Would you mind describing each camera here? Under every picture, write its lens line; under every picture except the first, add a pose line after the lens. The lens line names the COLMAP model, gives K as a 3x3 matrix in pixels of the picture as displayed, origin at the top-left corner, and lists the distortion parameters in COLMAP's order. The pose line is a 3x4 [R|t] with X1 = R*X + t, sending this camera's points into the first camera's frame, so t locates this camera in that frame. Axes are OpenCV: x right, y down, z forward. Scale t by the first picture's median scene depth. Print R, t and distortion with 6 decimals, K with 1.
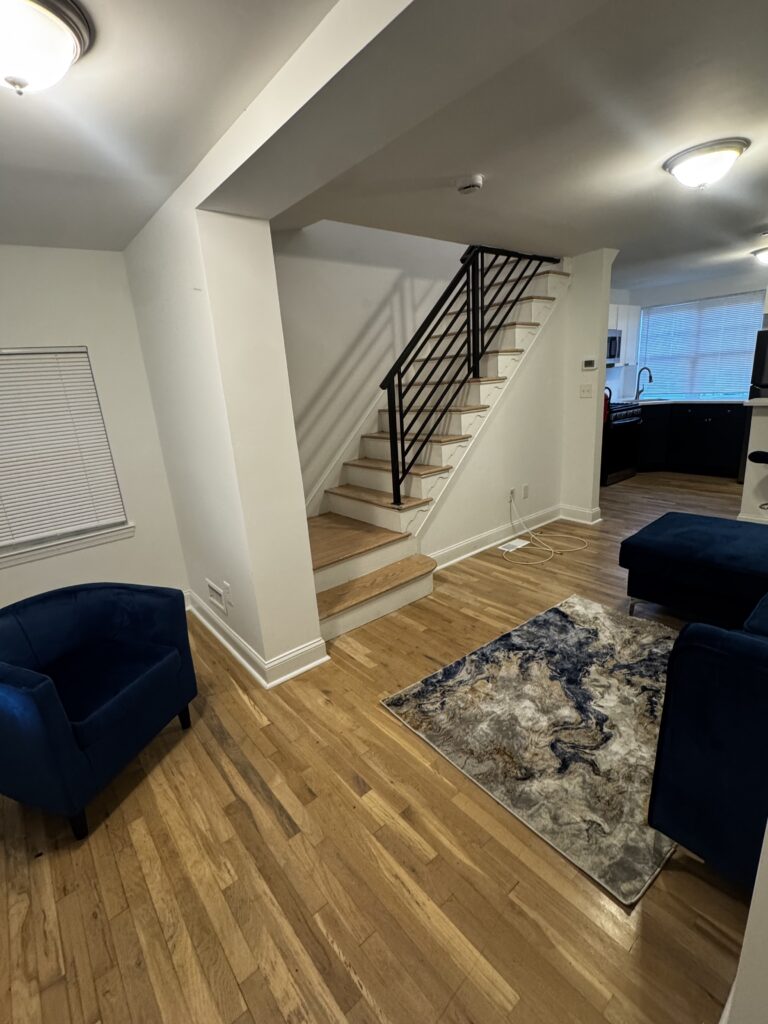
lens RADIAL K [[475.4, 0, 384.0], [0, 475.4, 512.0], [0, 0, 1]] dist [-0.003374, 0.000191]
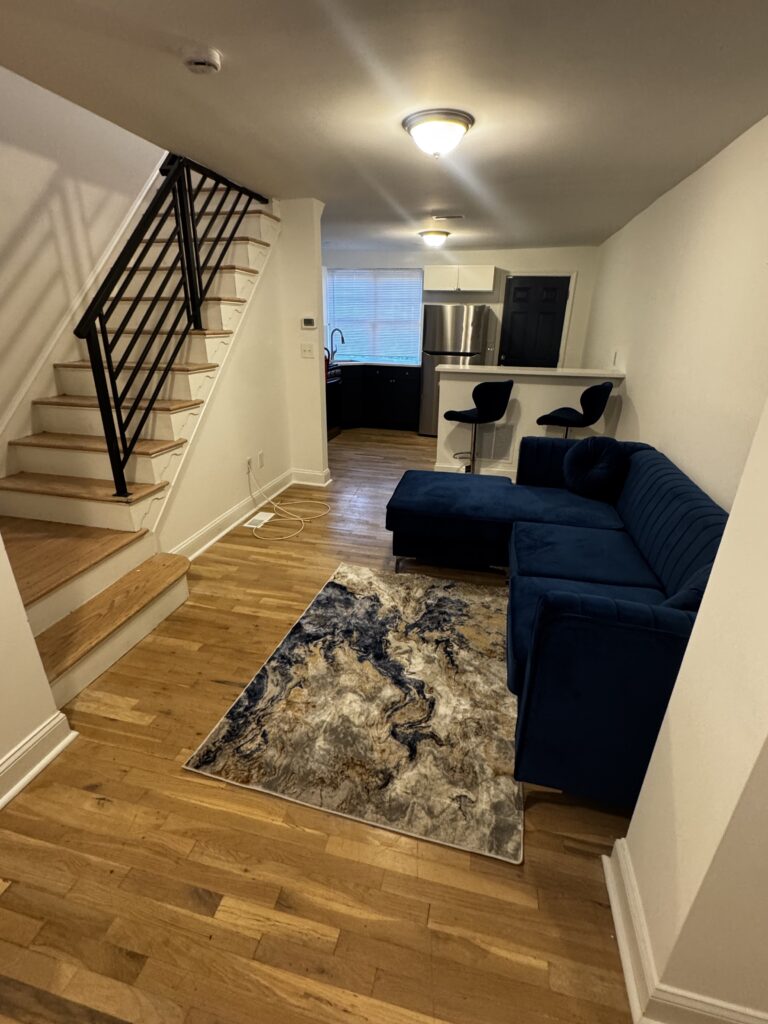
lens RADIAL K [[475.4, 0, 384.0], [0, 475.4, 512.0], [0, 0, 1]] dist [-0.003374, 0.000191]
pose [[0.792543, -0.151711, 0.590643, -0.108503], [0.097582, 0.987630, 0.122742, -0.049136], [-0.601957, -0.039643, 0.797544, 0.172951]]
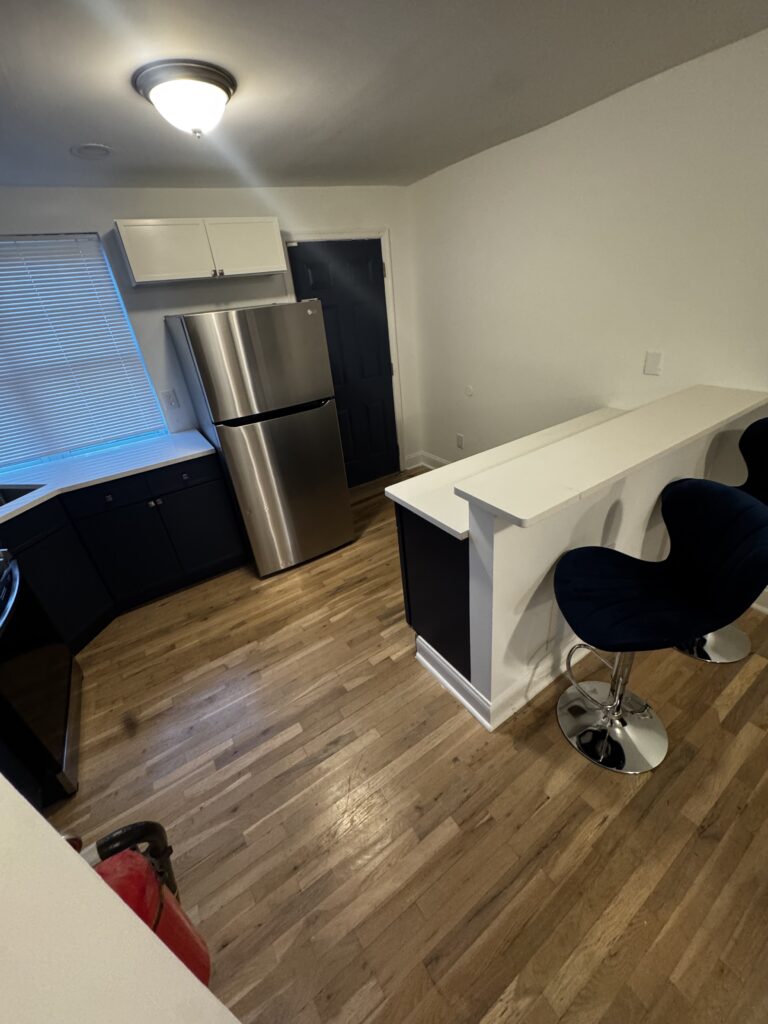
lens RADIAL K [[407.7, 0, 384.0], [0, 407.7, 512.0], [0, 0, 1]] dist [-0.004859, 0.000455]
pose [[0.115199, -0.420114, 0.900130, 0.648238], [0.362724, 0.861380, 0.355607, -0.502437], [-0.924749, 0.285533, 0.251616, 1.358553]]
